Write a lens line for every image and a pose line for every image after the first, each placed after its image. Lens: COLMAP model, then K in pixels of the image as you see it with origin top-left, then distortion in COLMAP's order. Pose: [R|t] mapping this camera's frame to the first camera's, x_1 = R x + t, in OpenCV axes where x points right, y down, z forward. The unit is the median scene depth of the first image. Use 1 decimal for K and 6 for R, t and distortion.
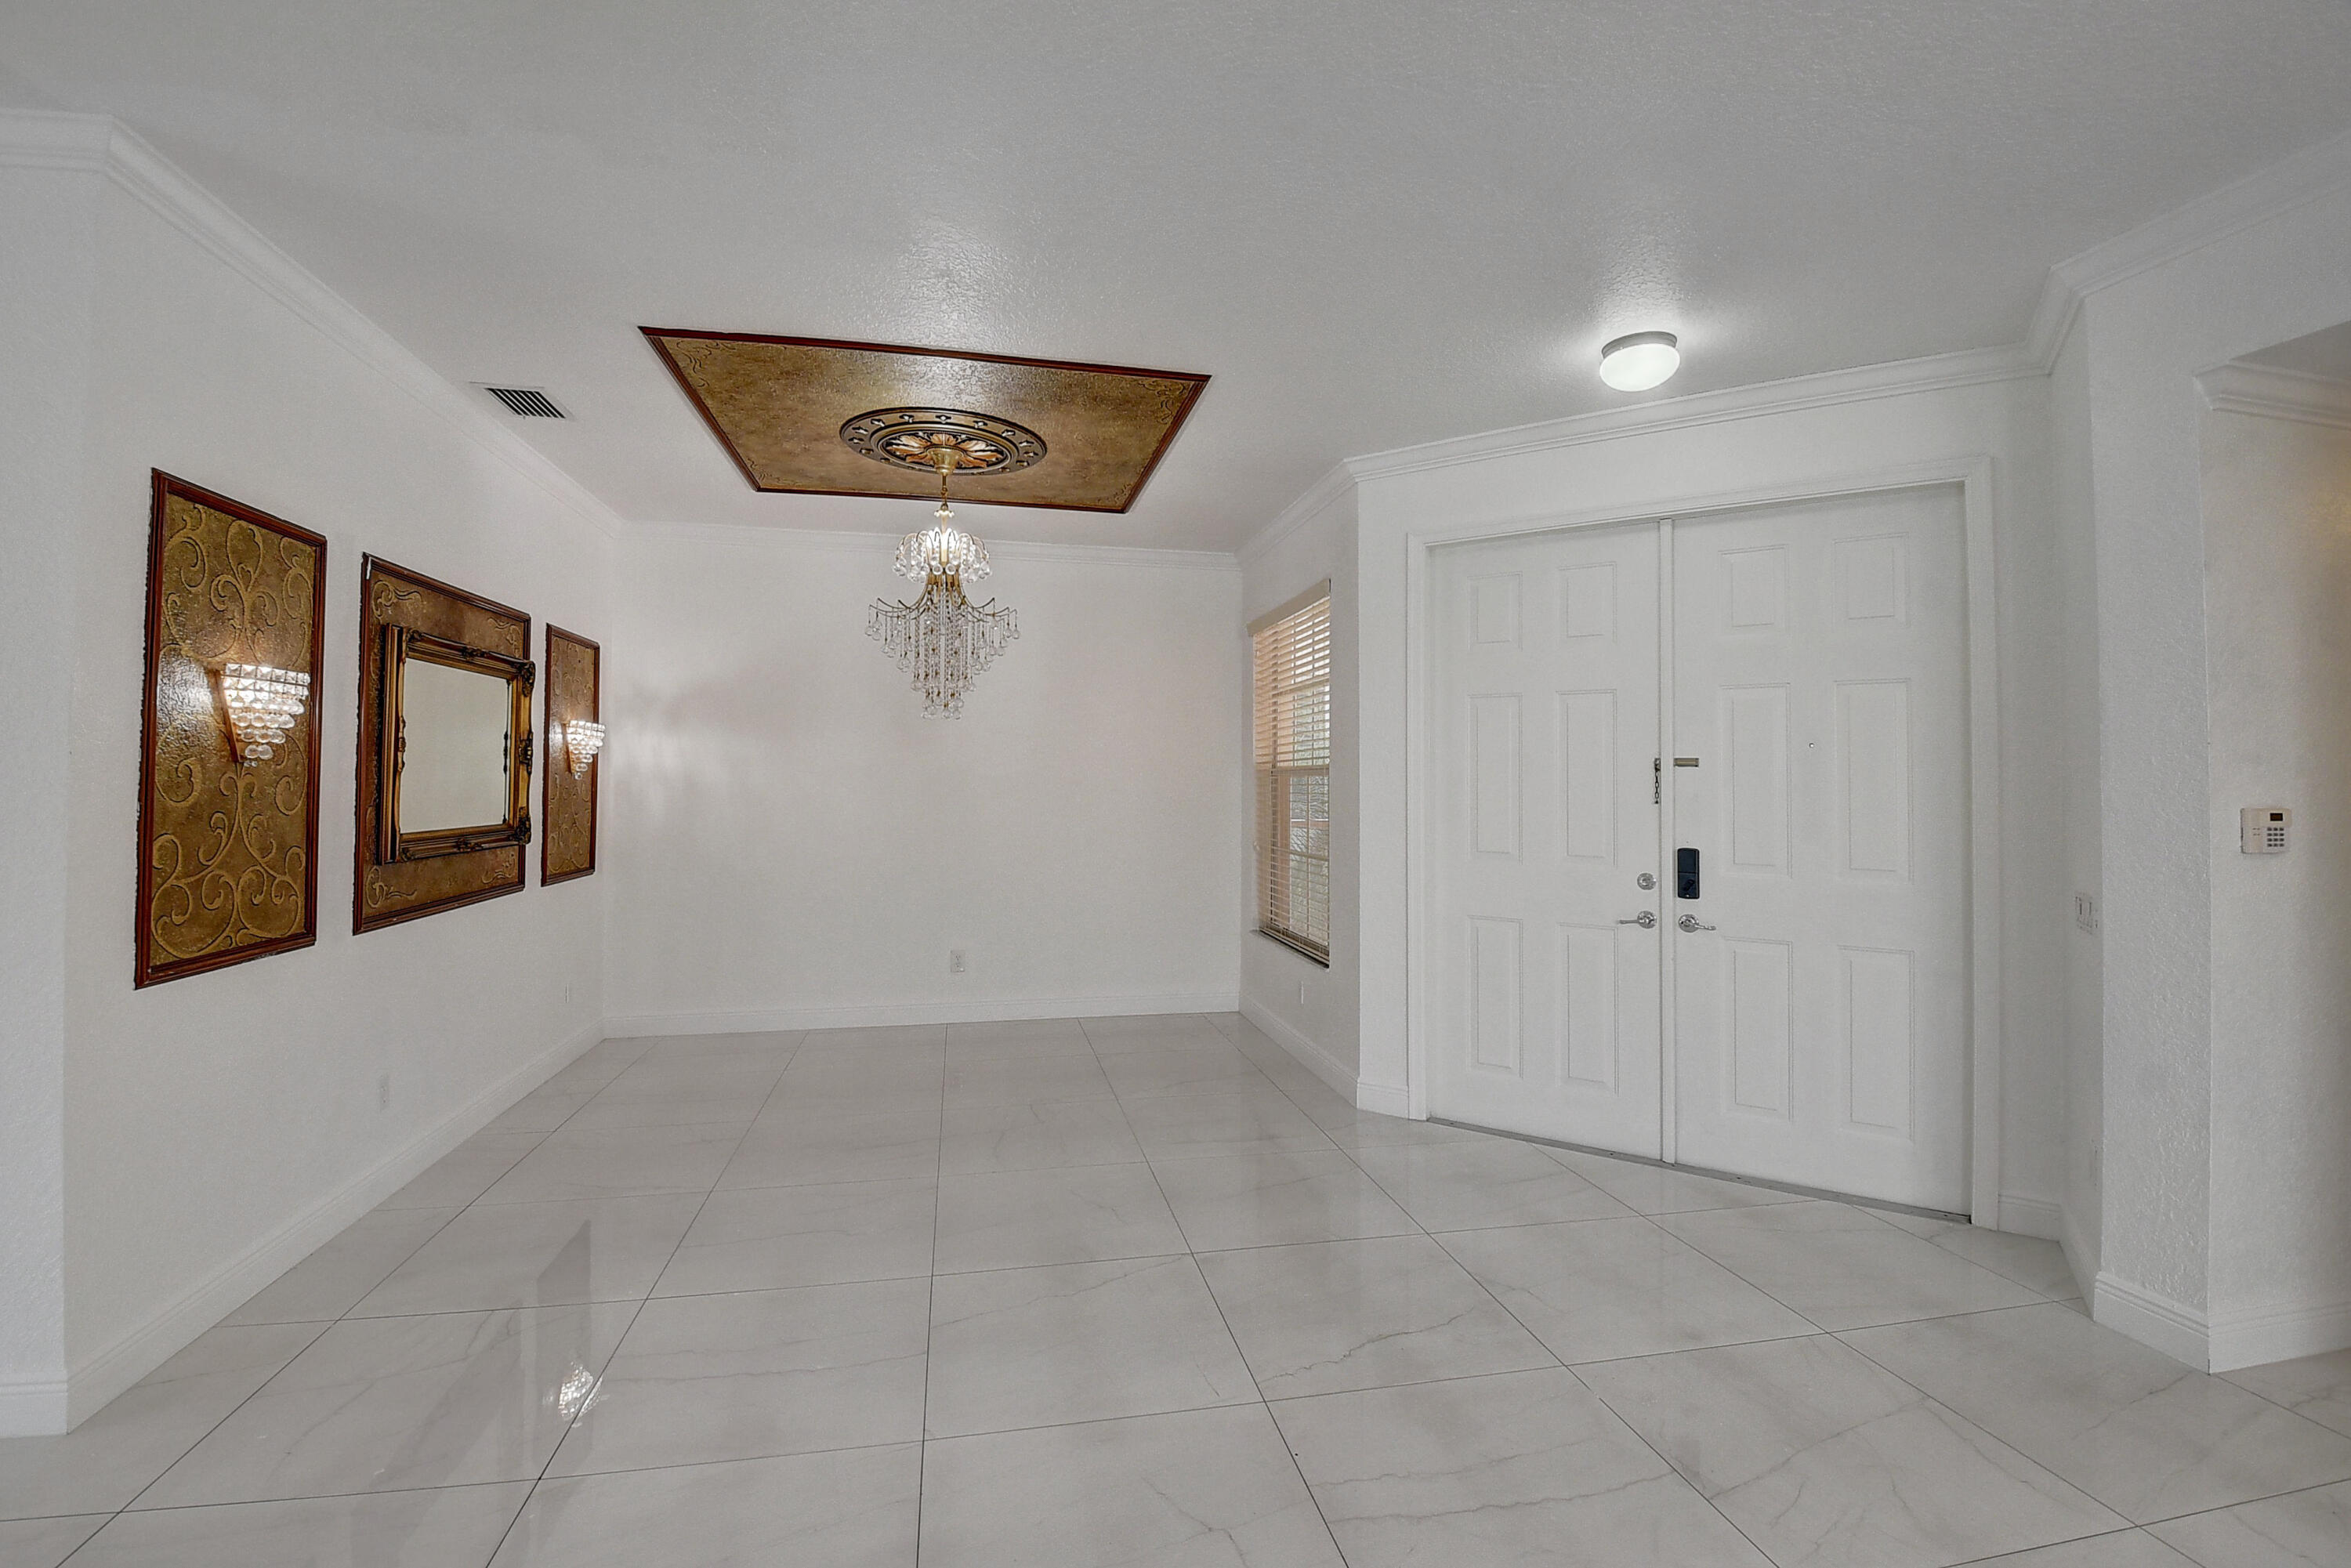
lens RADIAL K [[1033.2, 0, 1168.7], [0, 1033.2, 762.9], [0, 0, 1]] dist [0.003980, -0.019787]
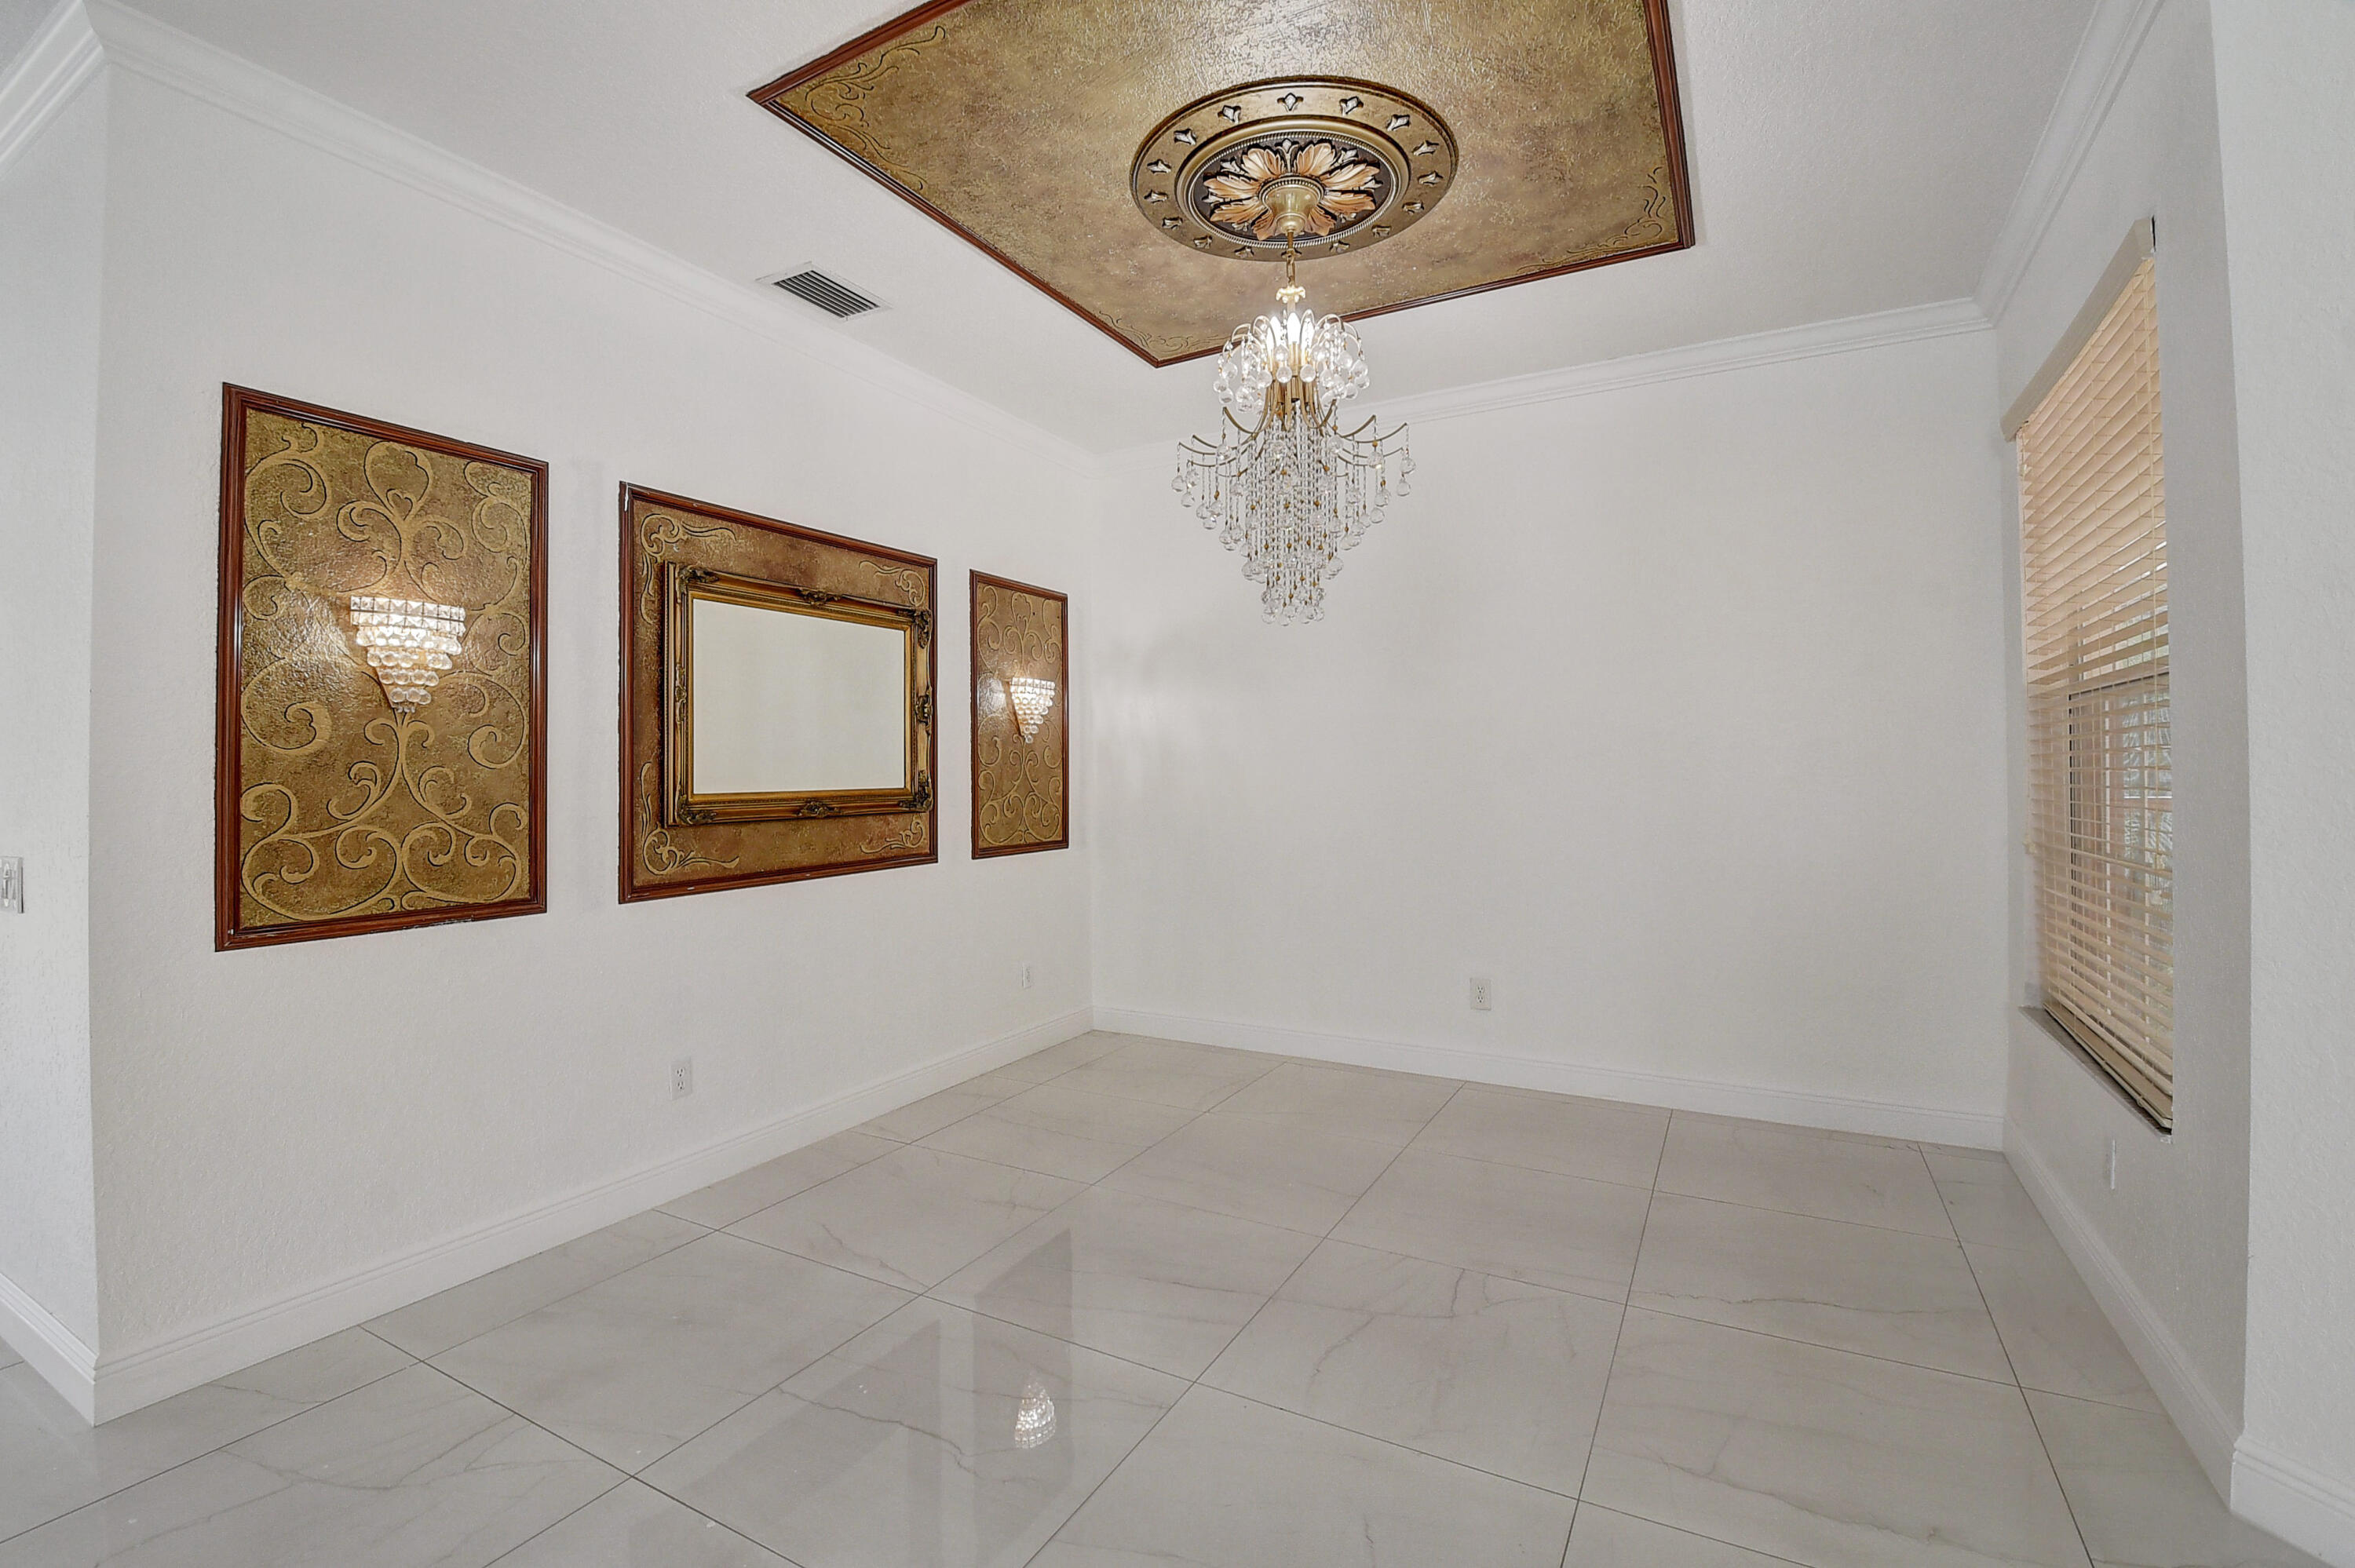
lens RADIAL K [[1034.9, 0, 1170.6], [0, 1034.9, 762.8], [0, 0, 1]] dist [0.003980, -0.019787]
pose [[0.757621, -0.015053, -0.652521, 0.182085], [0.024755, 0.999677, 0.005681, 0.051807], [0.652225, -0.020457, 0.757749, 0.649124]]
